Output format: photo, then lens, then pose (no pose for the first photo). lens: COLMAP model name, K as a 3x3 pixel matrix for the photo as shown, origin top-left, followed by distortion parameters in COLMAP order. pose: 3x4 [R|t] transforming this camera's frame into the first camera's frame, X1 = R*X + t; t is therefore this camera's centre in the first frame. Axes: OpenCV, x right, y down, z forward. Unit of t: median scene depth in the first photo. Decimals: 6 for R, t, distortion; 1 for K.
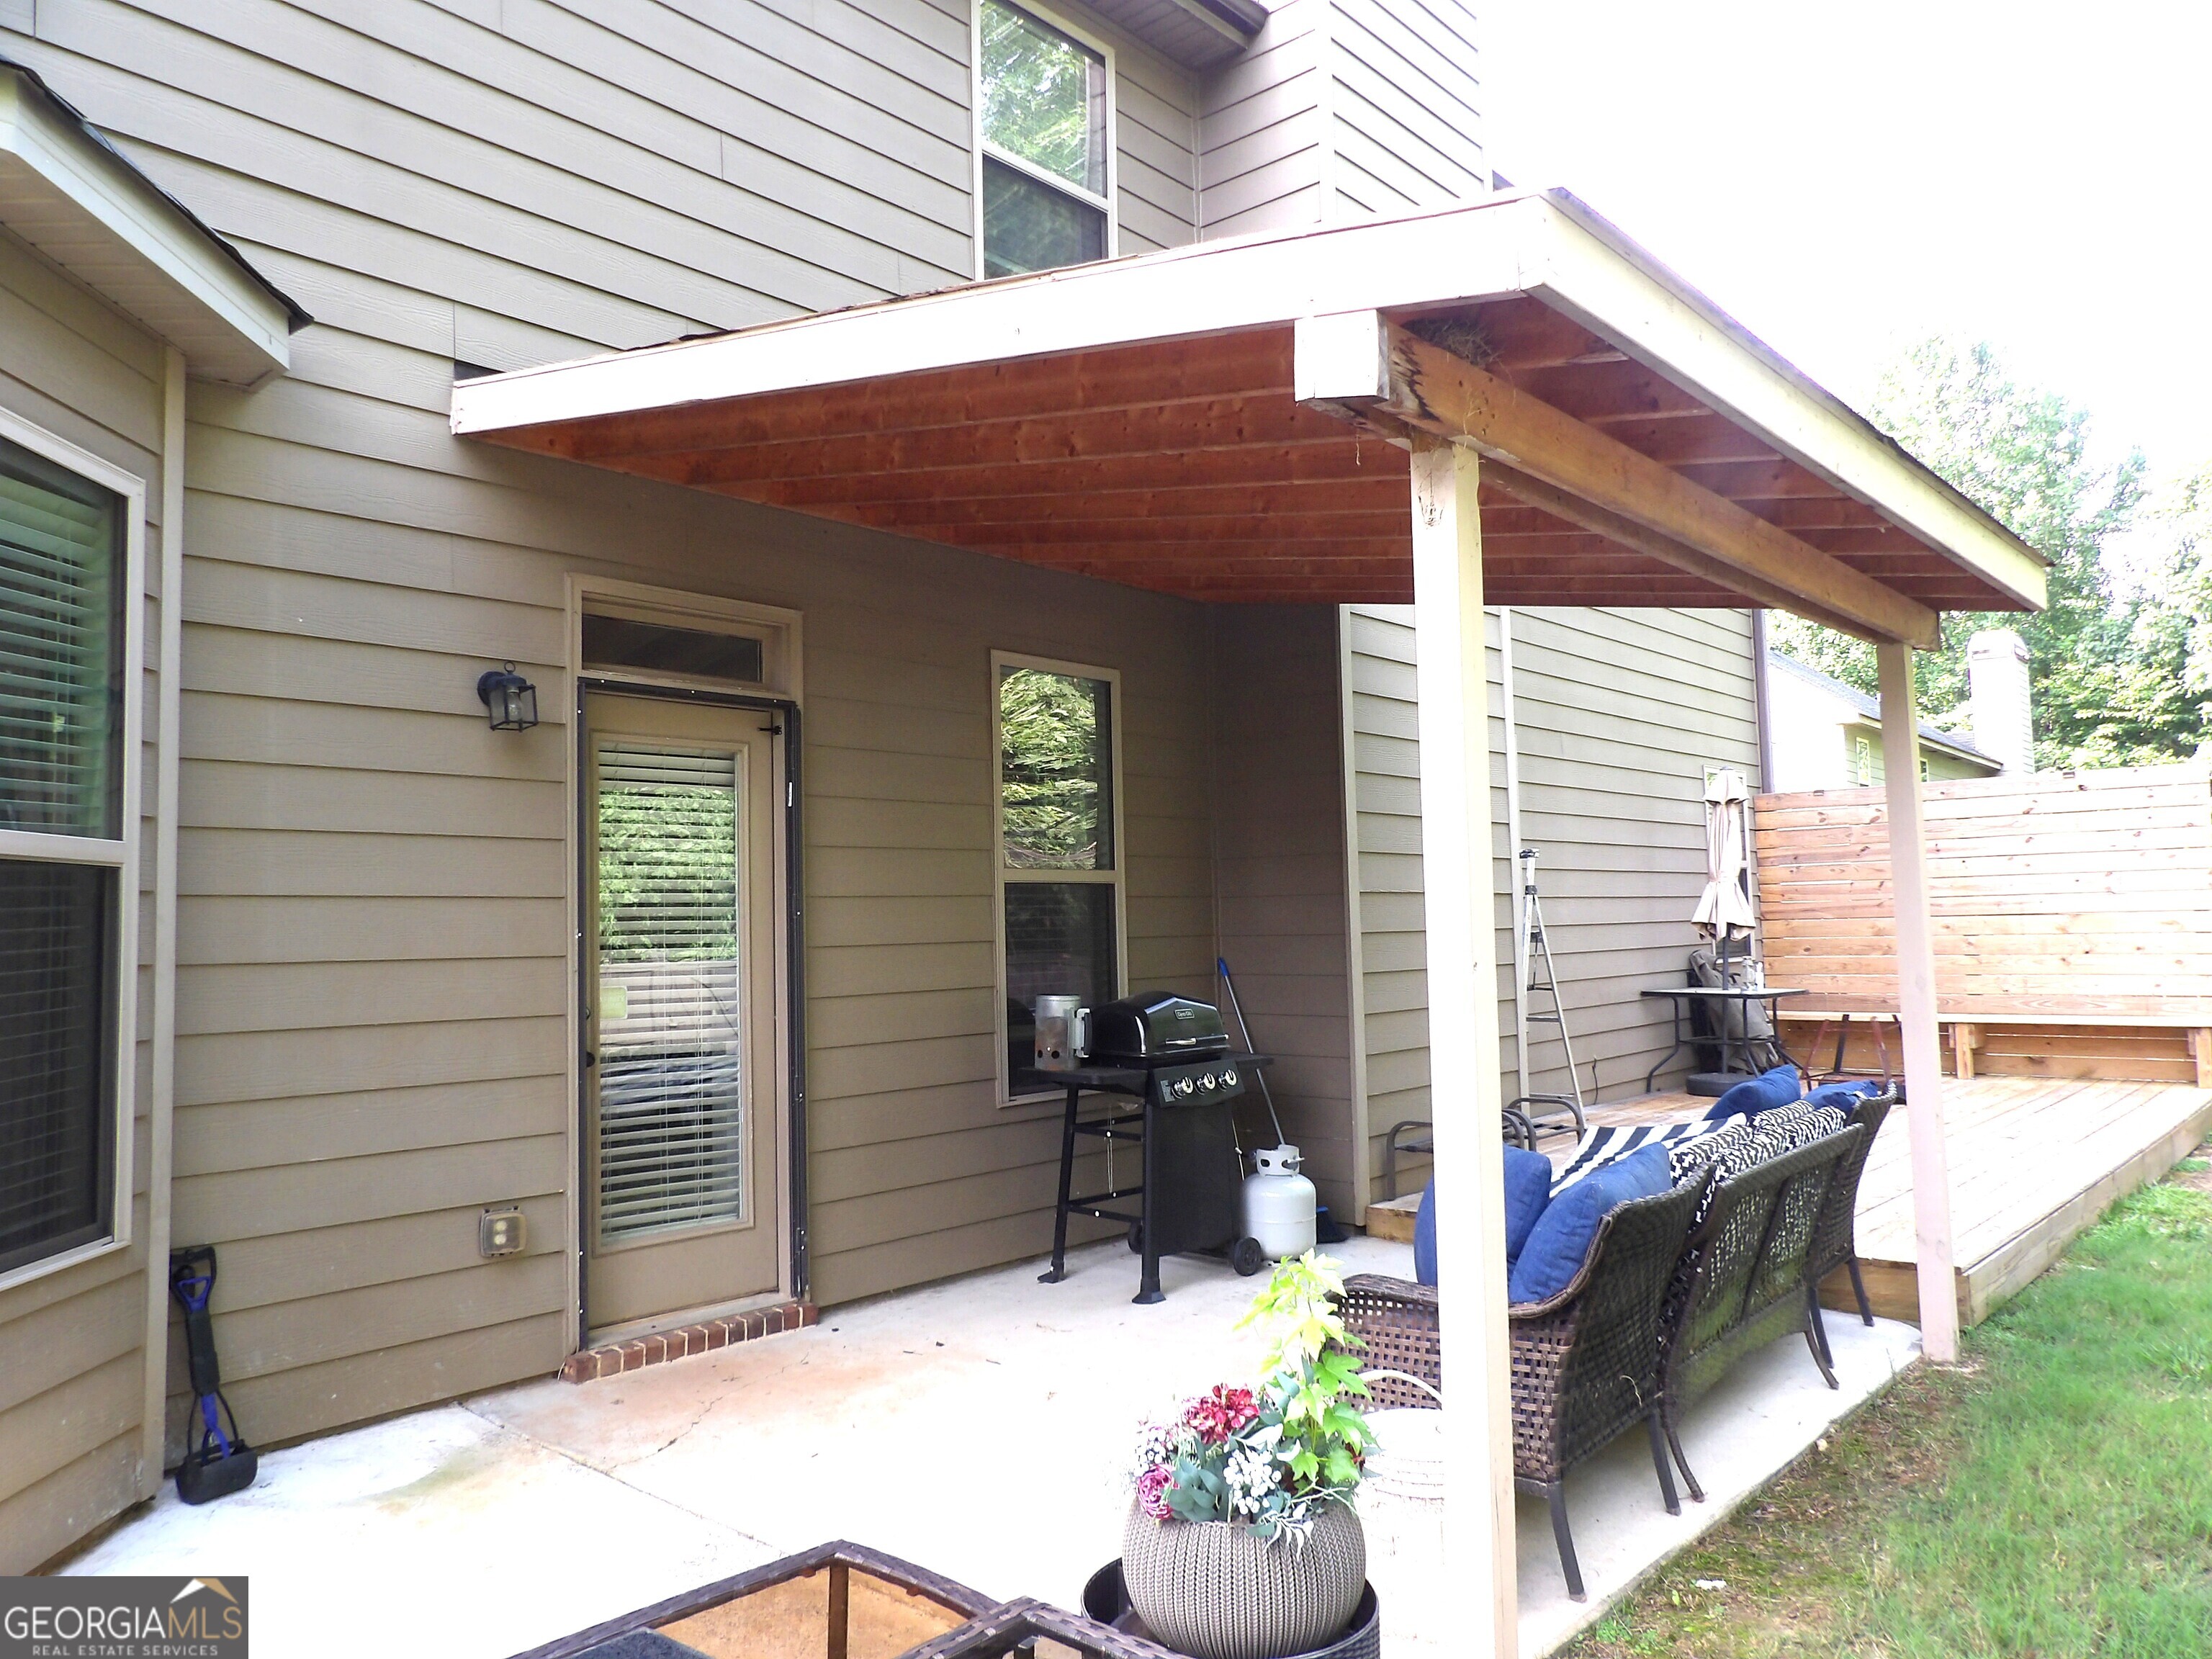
lens RADIAL K [[1585.3, 0, 1107.9], [0, 1585.3, 828.2], [0, 0, 1]] dist [-0.020109, 0.019444]
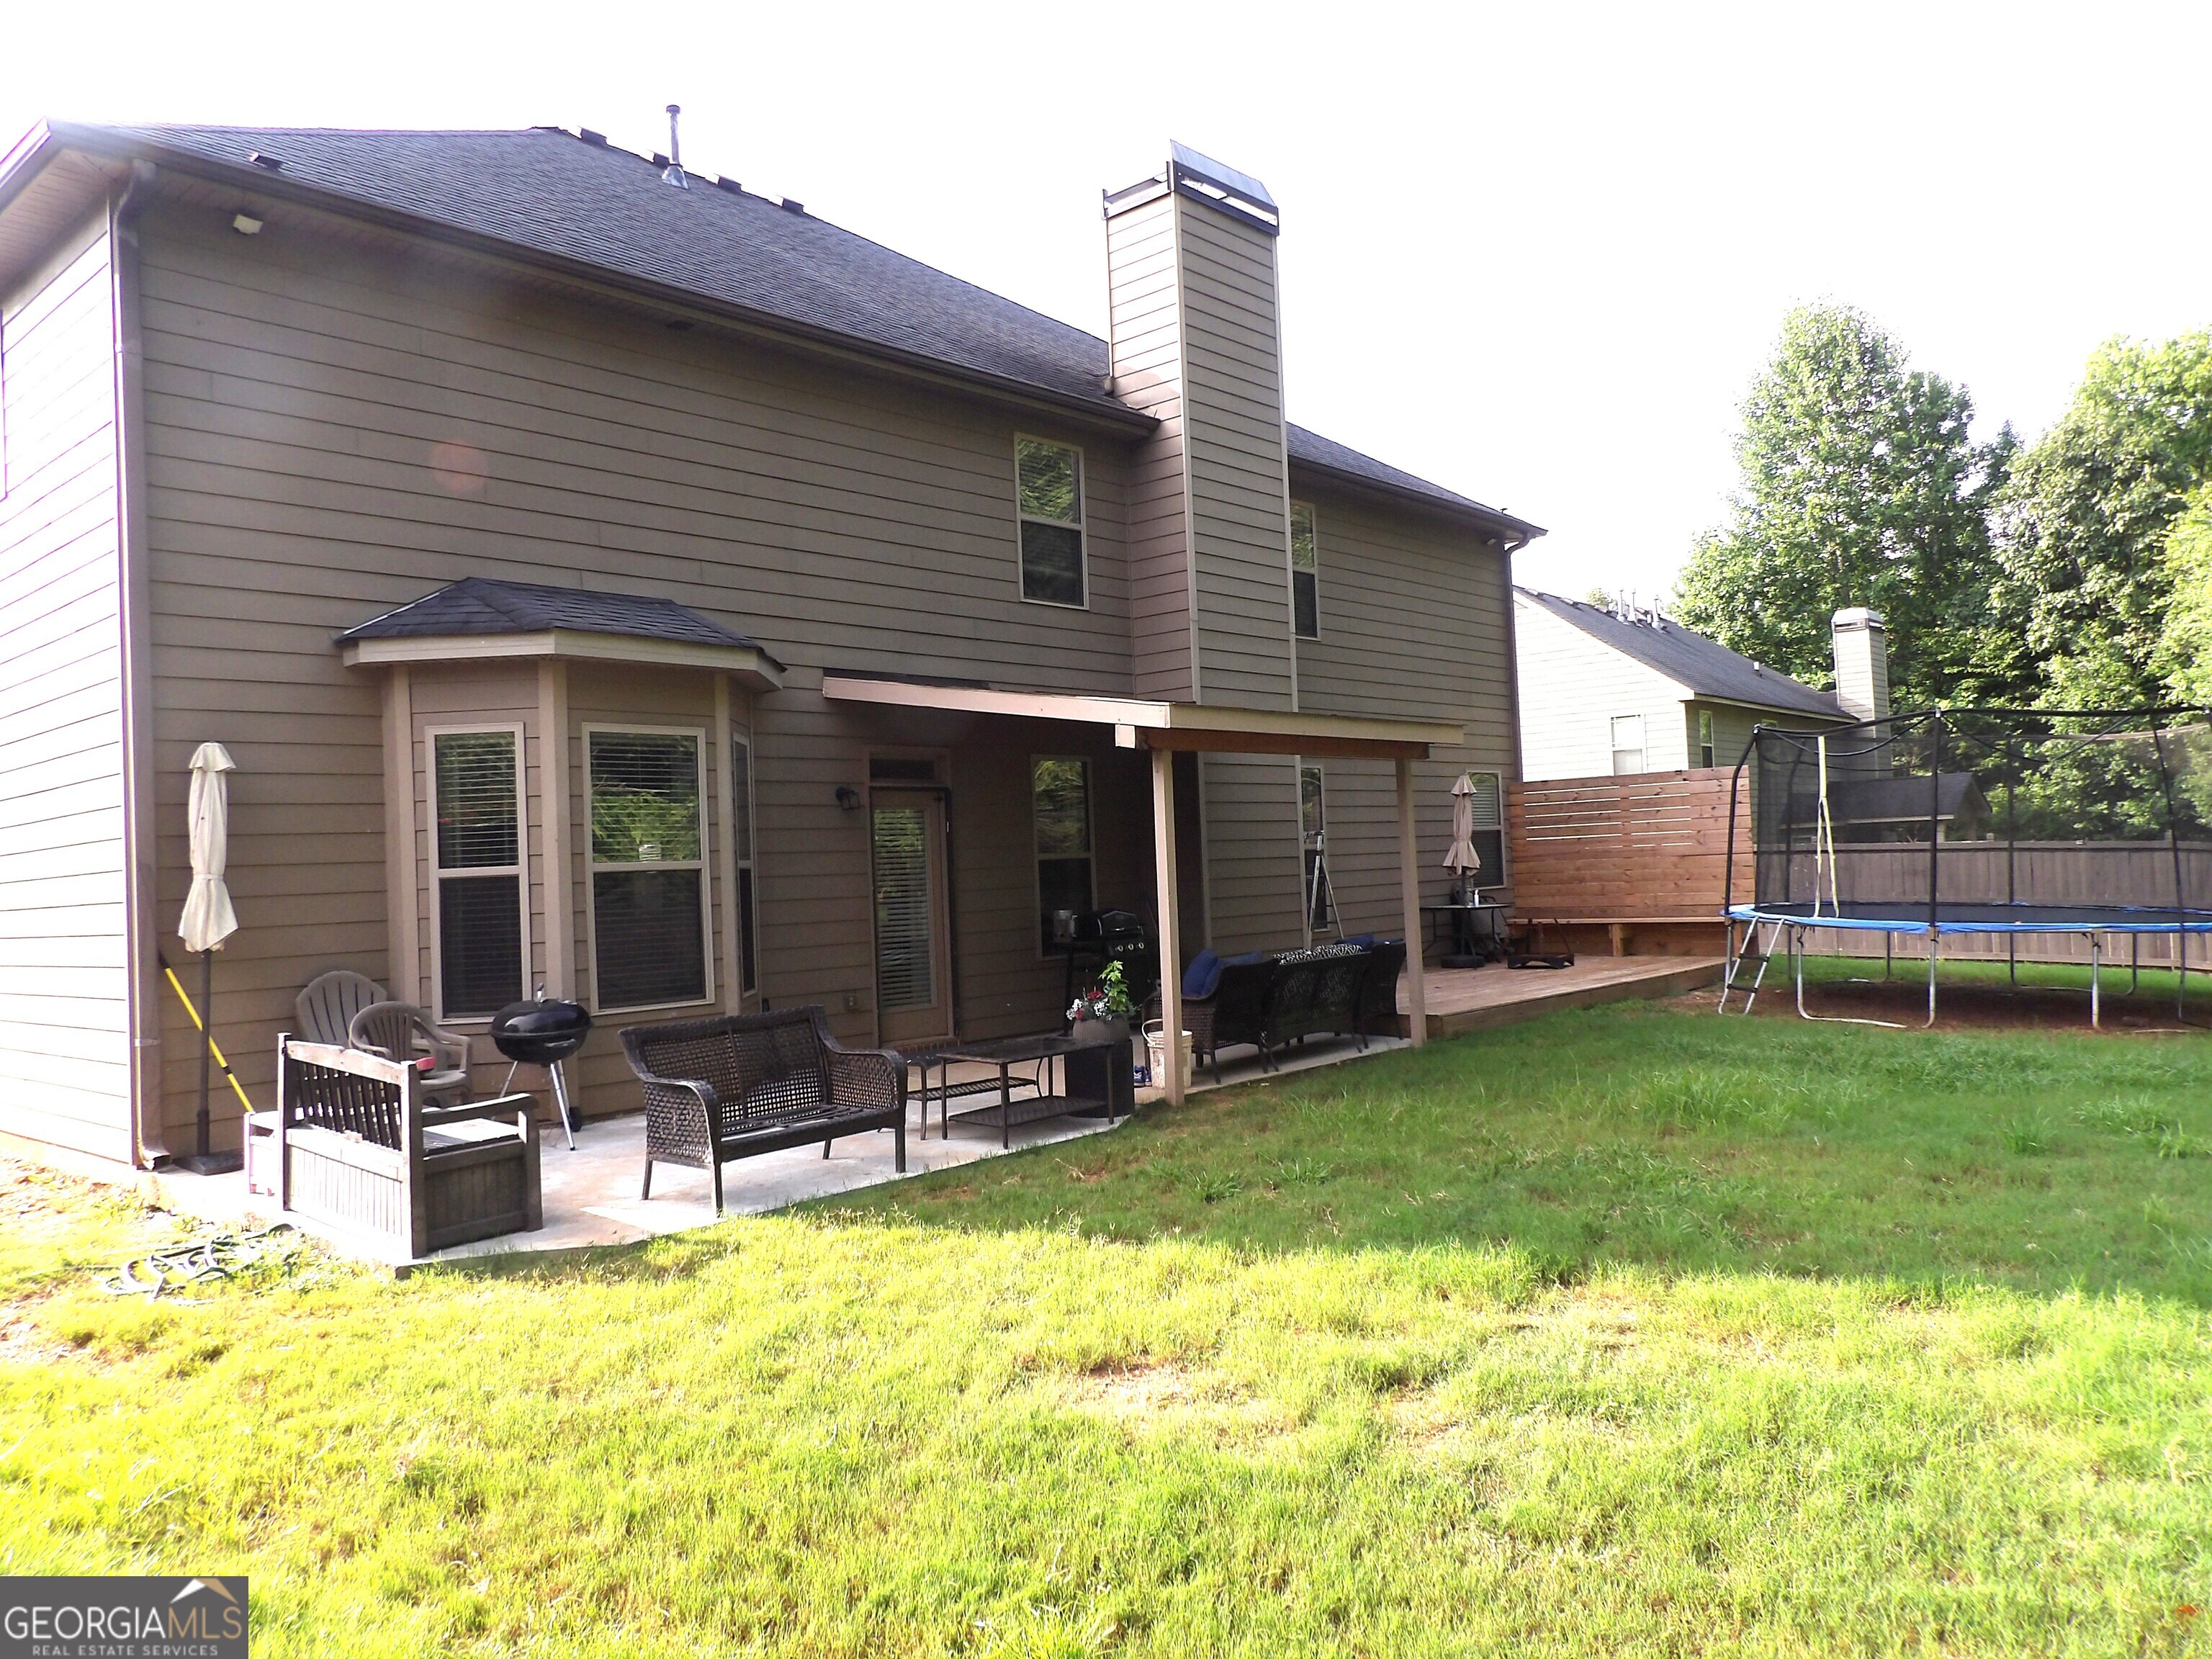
lens RADIAL K [[1585.3, 0, 1109.3], [0, 1585.3, 821.9], [0, 0, 1]] dist [-0.020109, 0.019444]
pose [[0.999740, -0.017988, -0.014045, 0.067021], [0.018499, 0.999138, 0.037162, -0.101131], [0.013365, -0.037413, 0.999211, -1.234798]]
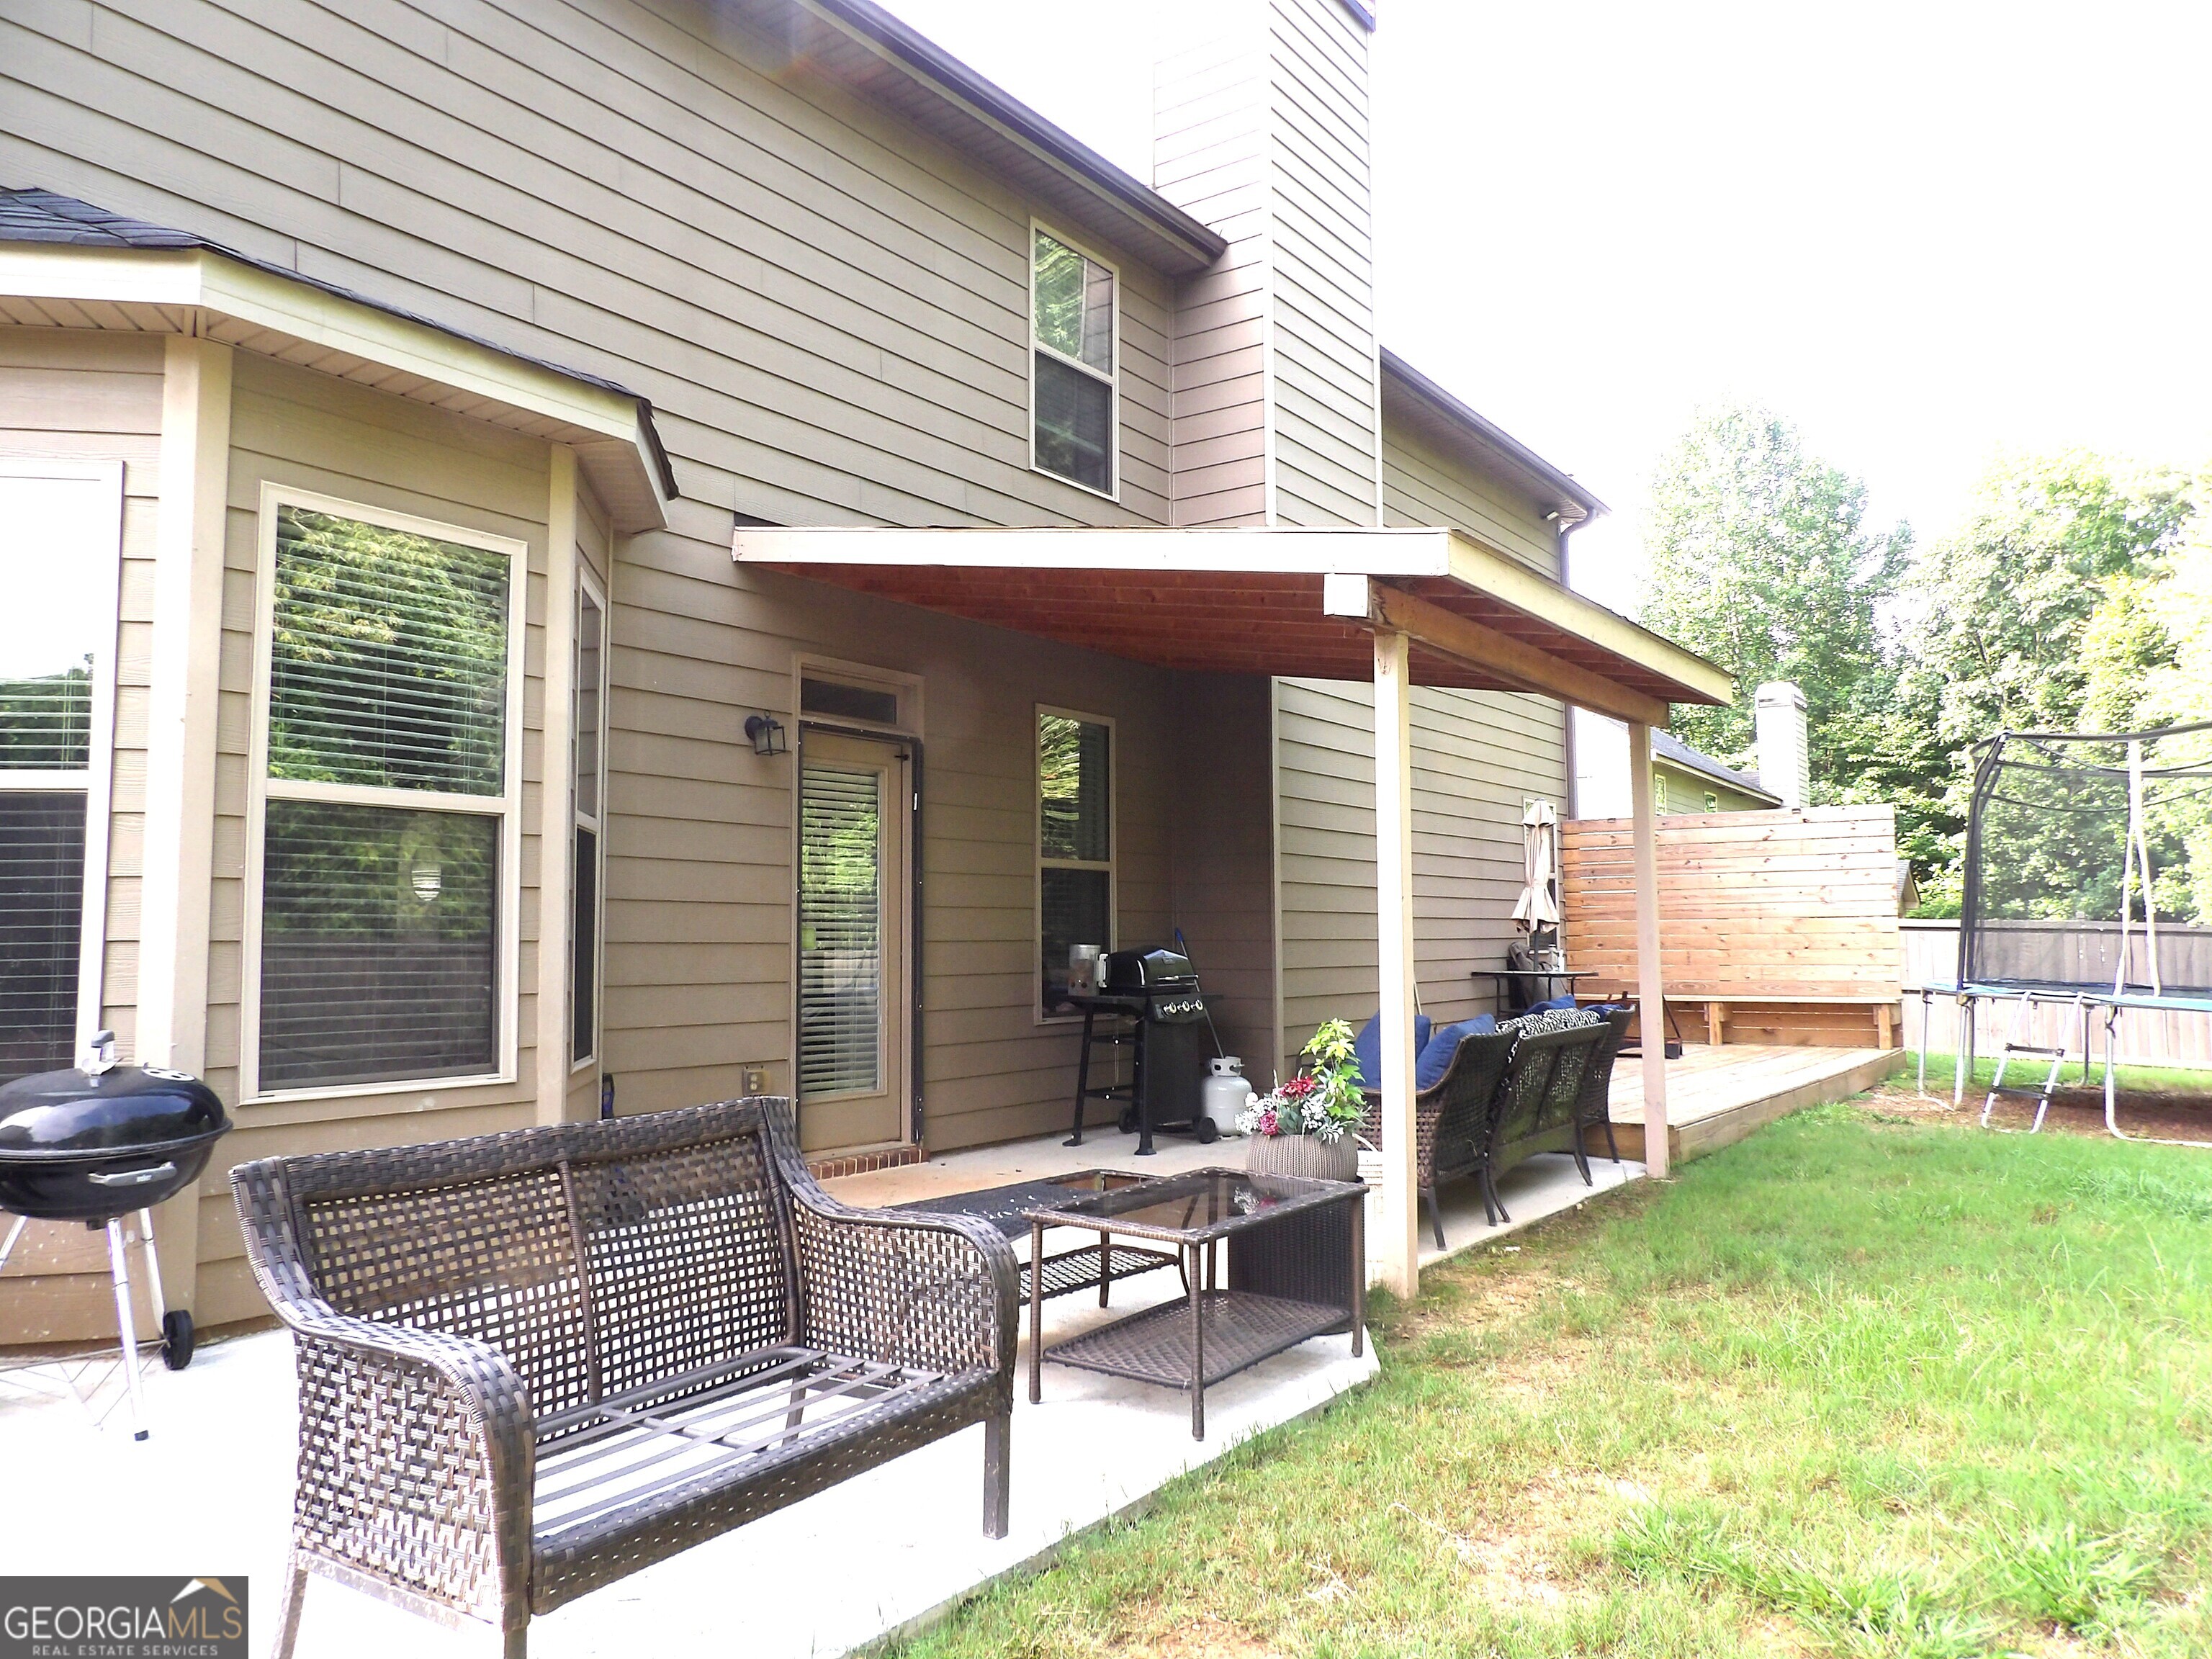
lens RADIAL K [[1585.3, 0, 1111.0], [0, 1585.3, 827.0], [0, 0, 1]] dist [-0.020109, 0.019444]
pose [[0.994317, 0.024495, 0.103605, -0.156312], [-0.023463, 0.999662, -0.011165, 0.013043], [-0.103843, 0.008671, 0.994556, -0.431372]]
